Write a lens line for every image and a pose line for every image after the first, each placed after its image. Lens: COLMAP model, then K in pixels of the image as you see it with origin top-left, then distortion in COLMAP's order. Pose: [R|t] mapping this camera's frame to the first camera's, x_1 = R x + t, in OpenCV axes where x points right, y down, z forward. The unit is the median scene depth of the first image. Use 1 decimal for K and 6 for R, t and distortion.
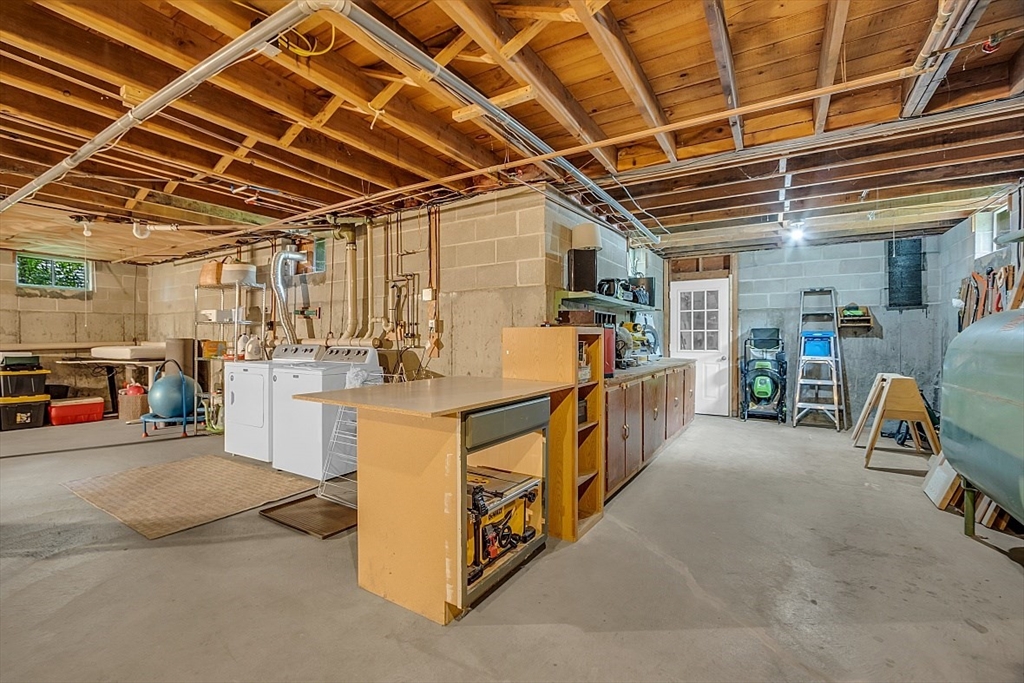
lens RADIAL K [[459.8, 0, 483.0], [0, 459.8, 347.1], [0, 0, 1]] dist [-0.010774, 0.000761]
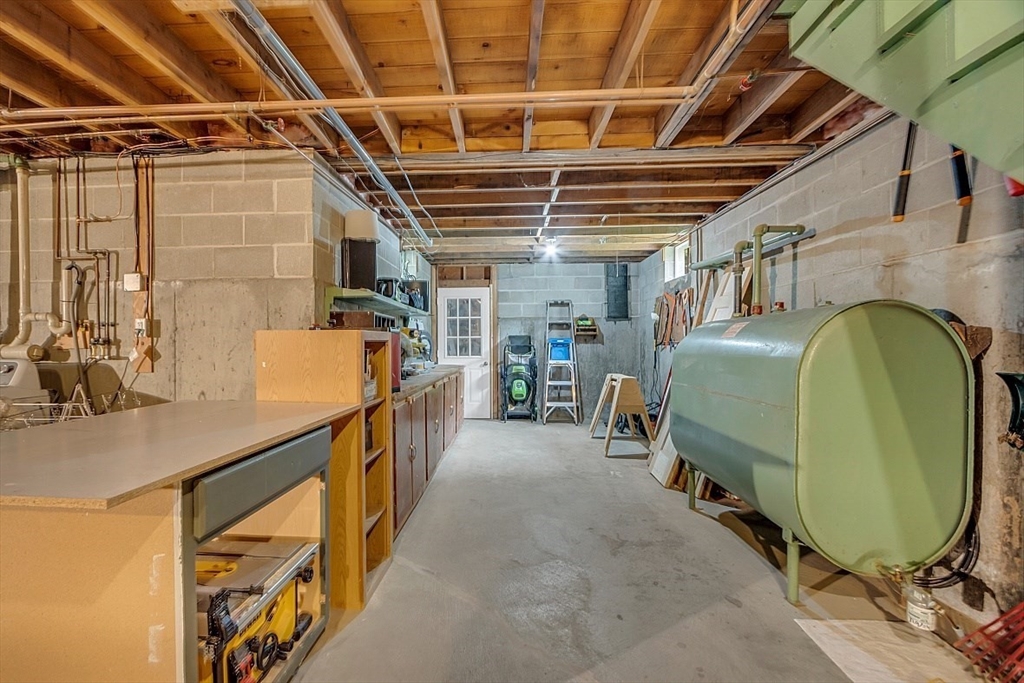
lens RADIAL K [[459.8, 0, 483.0], [0, 459.8, 347.1], [0, 0, 1]] dist [-0.010774, 0.000761]
pose [[0.869870, -0.004268, 0.493262, -0.001502], [0.011361, 0.999871, -0.011385, -0.002938], [-0.493150, 0.015507, 0.869806, 0.140135]]
